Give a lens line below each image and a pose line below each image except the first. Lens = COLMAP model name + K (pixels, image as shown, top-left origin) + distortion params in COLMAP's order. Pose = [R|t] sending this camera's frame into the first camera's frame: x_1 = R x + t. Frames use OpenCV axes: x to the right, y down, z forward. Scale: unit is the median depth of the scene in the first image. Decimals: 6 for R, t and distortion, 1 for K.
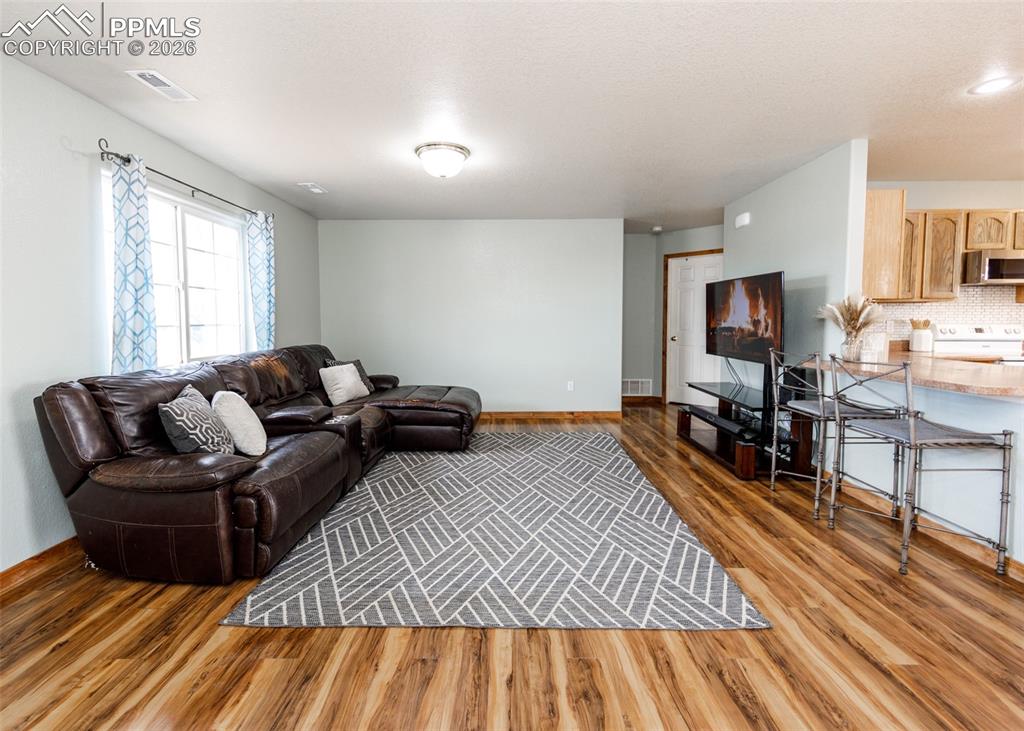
lens RADIAL K [[458.8, 0, 498.5], [0, 458.8, 345.2], [0, 0, 1]] dist [0.001871, 0.000861]
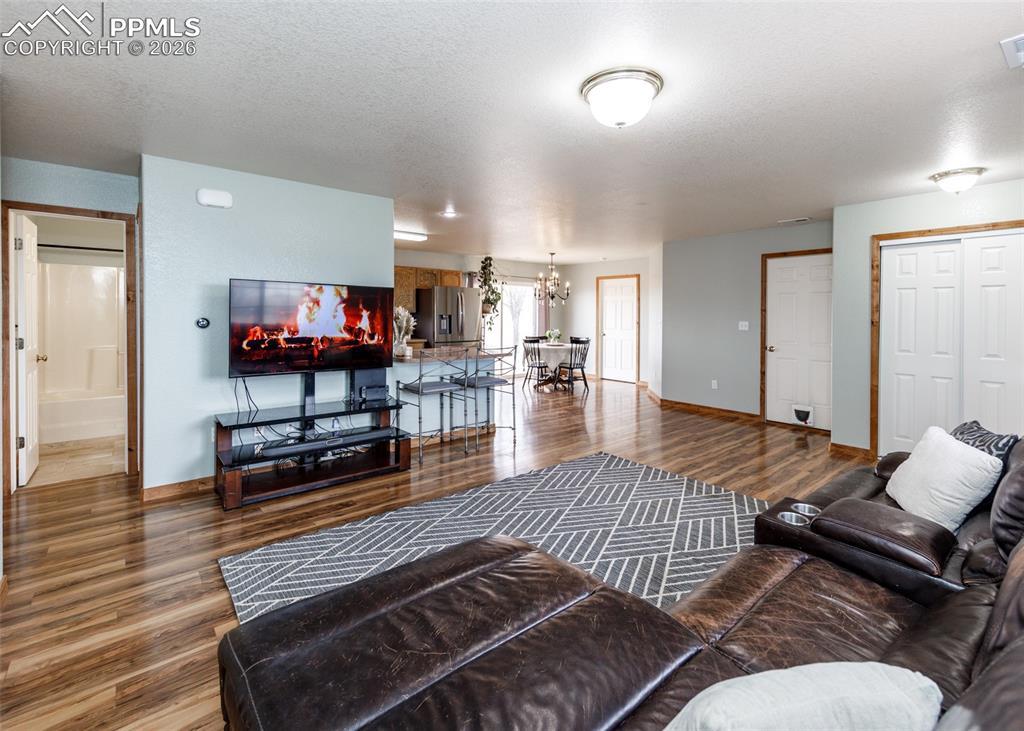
lens RADIAL K [[458.8, 0, 529.0], [0, 458.8, 318.7], [0, 0, 1]] dist [0.001871, 0.000861]
pose [[-0.666247, -0.006036, 0.745707, -0.485156], [0.037743, 0.998413, 0.041802, -0.110059], [-0.744775, 0.055996, -0.664962, 1.427086]]
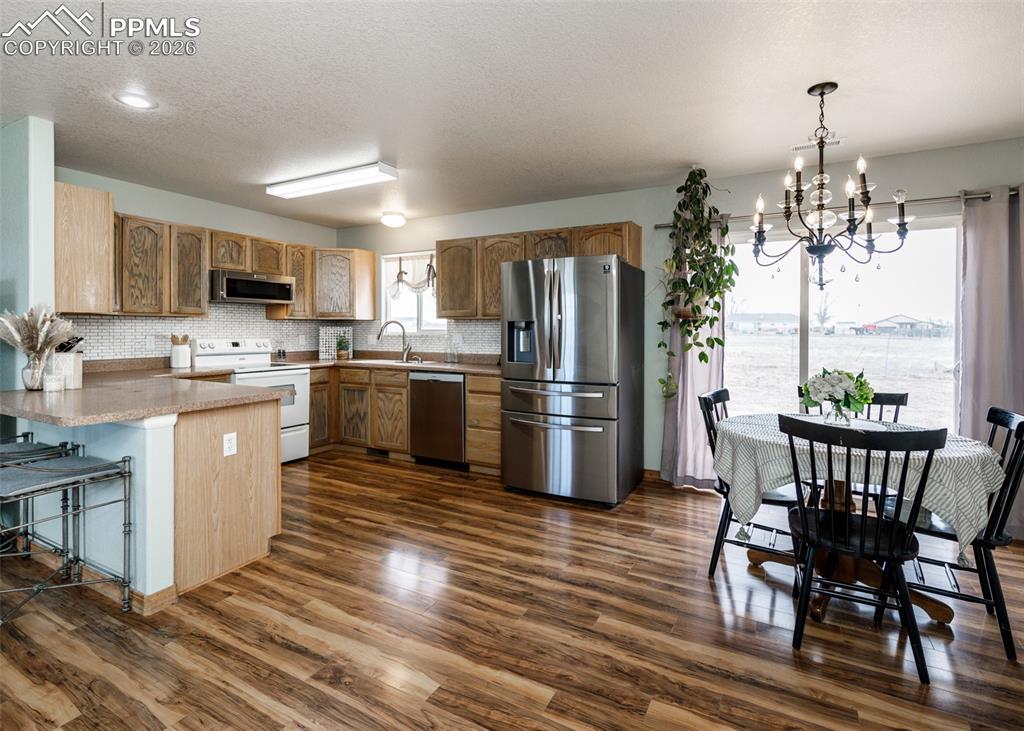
lens RADIAL K [[520.0, 0, 489.5], [0, 520.0, 335.2], [0, 0, 1]] dist [0.013149, -0.000835]
pose [[0.491520, -0.006685, 0.870841, 0.312346], [0.041878, 0.998995, -0.015968, -0.010887], [-0.869859, 0.044318, 0.491306, -0.118530]]
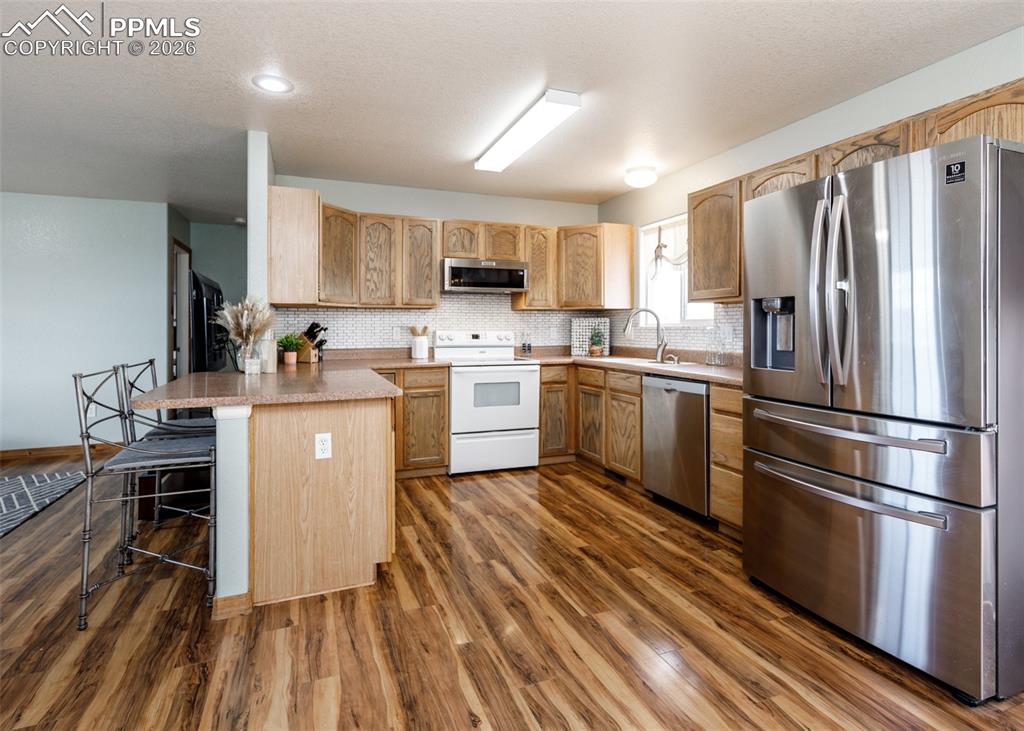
lens RADIAL K [[520.0, 0, 490.7], [0, 520.0, 330.6], [0, 0, 1]] dist [0.013149, -0.000835]
pose [[0.935379, -0.000646, 0.353646, 0.738420], [0.017131, 0.998907, -0.043486, 0.005617], [-0.353231, 0.046734, 0.934368, -0.108094]]
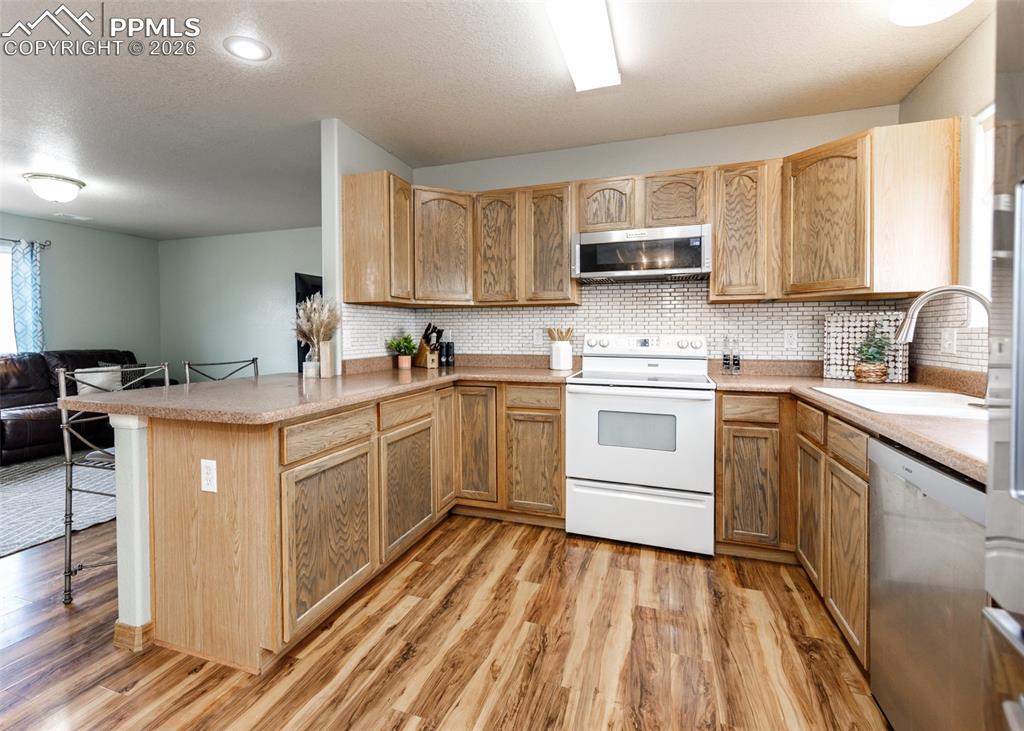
lens RADIAL K [[492.1, 0, 463.0], [0, 492.1, 341.7], [0, 0, 1]] dist [0.003880, 0.000434]
pose [[0.936828, 0.010559, -0.349630, 1.167507], [-0.022448, 0.999299, -0.029971, -0.005374], [0.349068, 0.035926, 0.936408, 0.201231]]
